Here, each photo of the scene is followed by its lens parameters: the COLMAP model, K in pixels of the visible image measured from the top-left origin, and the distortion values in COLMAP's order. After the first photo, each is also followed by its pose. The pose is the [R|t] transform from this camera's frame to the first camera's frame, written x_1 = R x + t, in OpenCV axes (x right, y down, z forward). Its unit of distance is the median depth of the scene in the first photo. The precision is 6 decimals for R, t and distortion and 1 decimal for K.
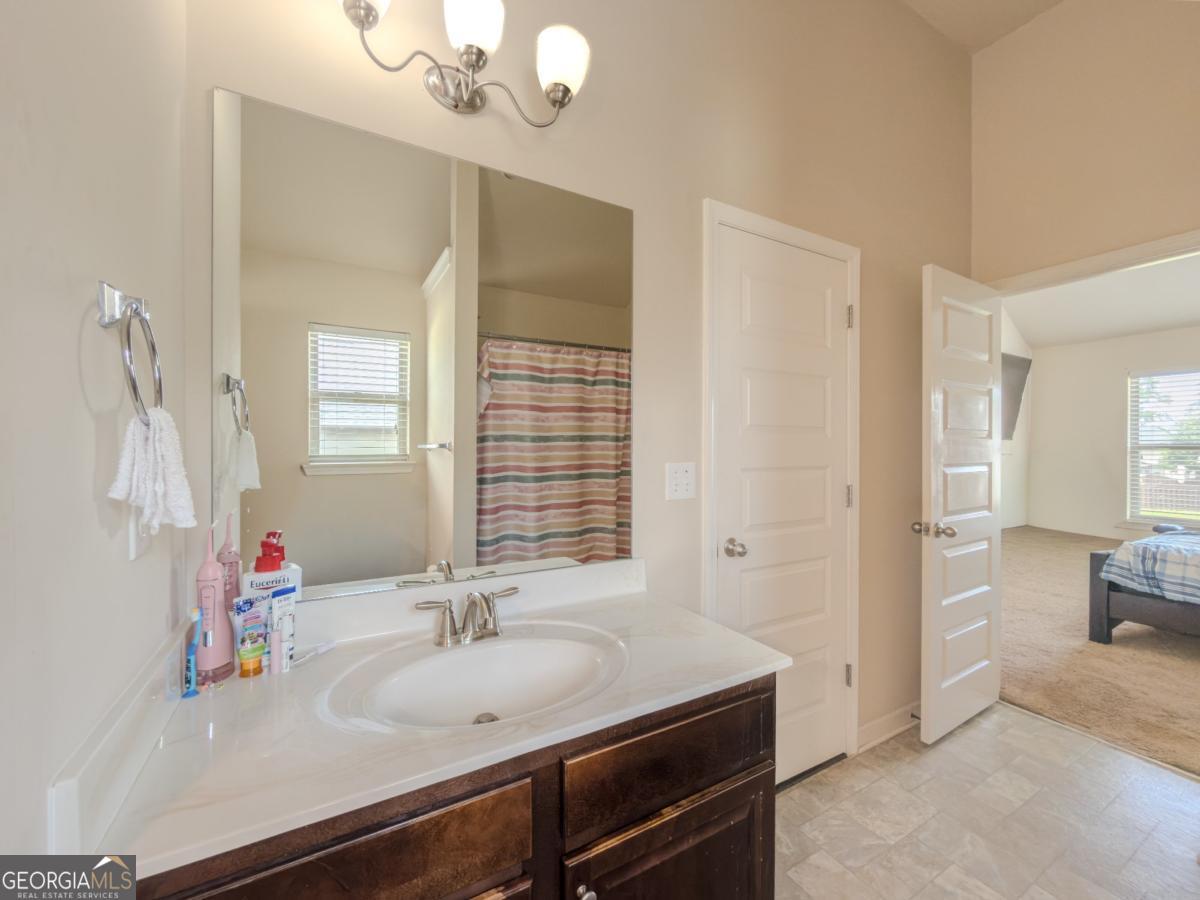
lens RADIAL K [[482.8, 0, 597.2], [0, 482.8, 454.2], [0, 0, 1]] dist [-0.000778, 0.000019]
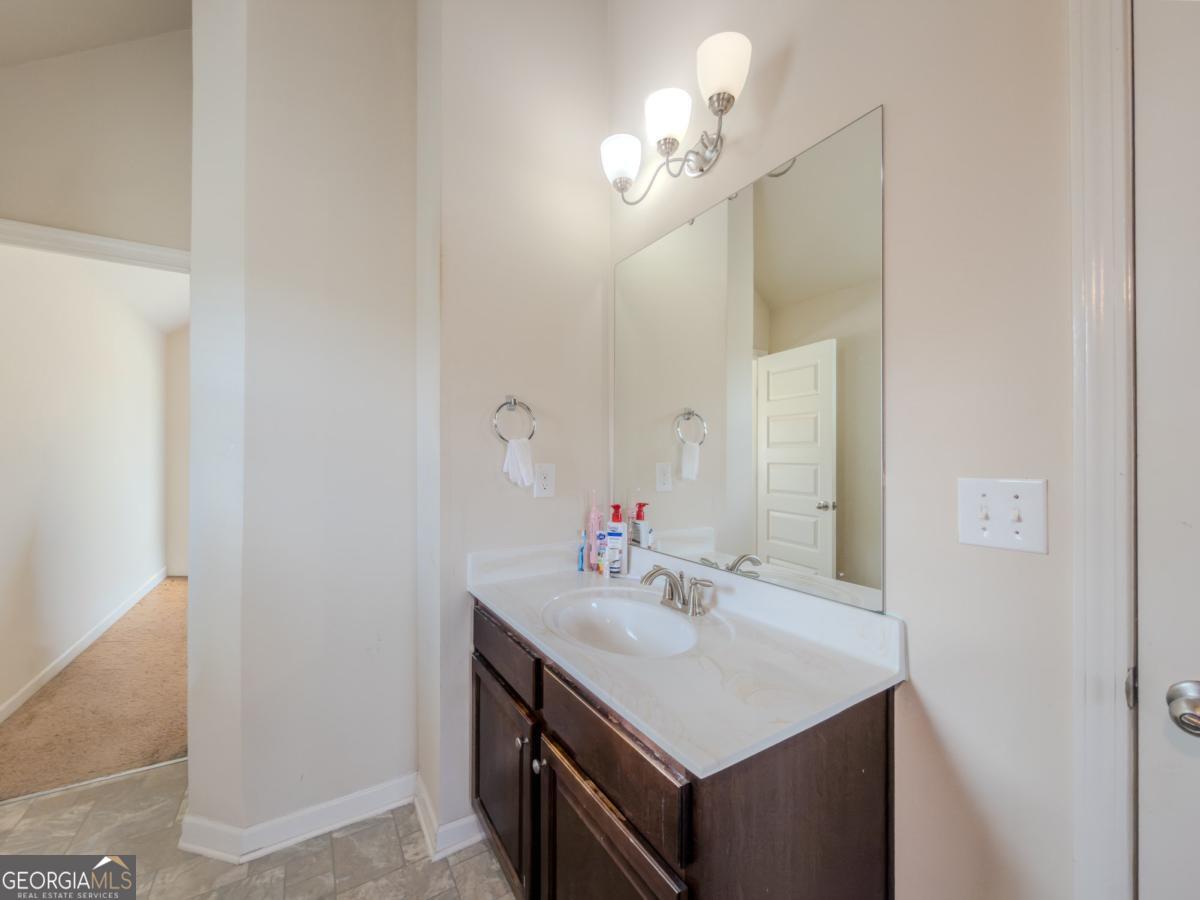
lens RADIAL K [[487.5, 0, 602.8], [0, 487.5, 446.4], [0, 0, 1]] dist [-0.001319, 0.000061]
pose [[0.043635, -0.010947, -0.998988, 0.995126], [-0.005613, 0.999922, -0.011202, -0.012461], [0.999032, 0.006096, 0.043570, 0.770246]]
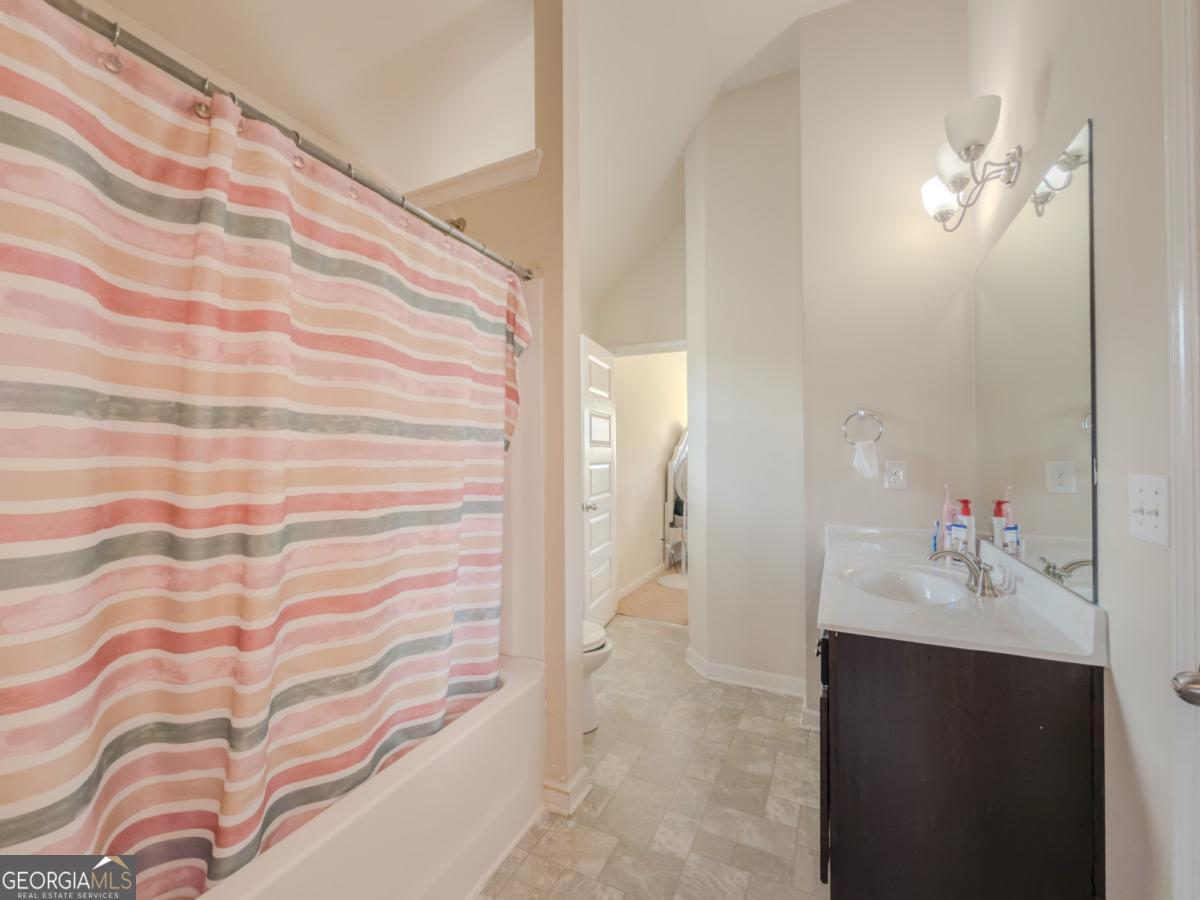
lens RADIAL K [[487.5, 0, 602.8], [0, 487.5, 446.4], [0, 0, 1]] dist [-0.001319, 0.000061]
pose [[-0.816197, -0.003565, -0.577762, 1.444326], [0.001727, 0.999961, -0.008609, -0.015334], [0.577770, -0.008025, -0.816160, 1.556488]]
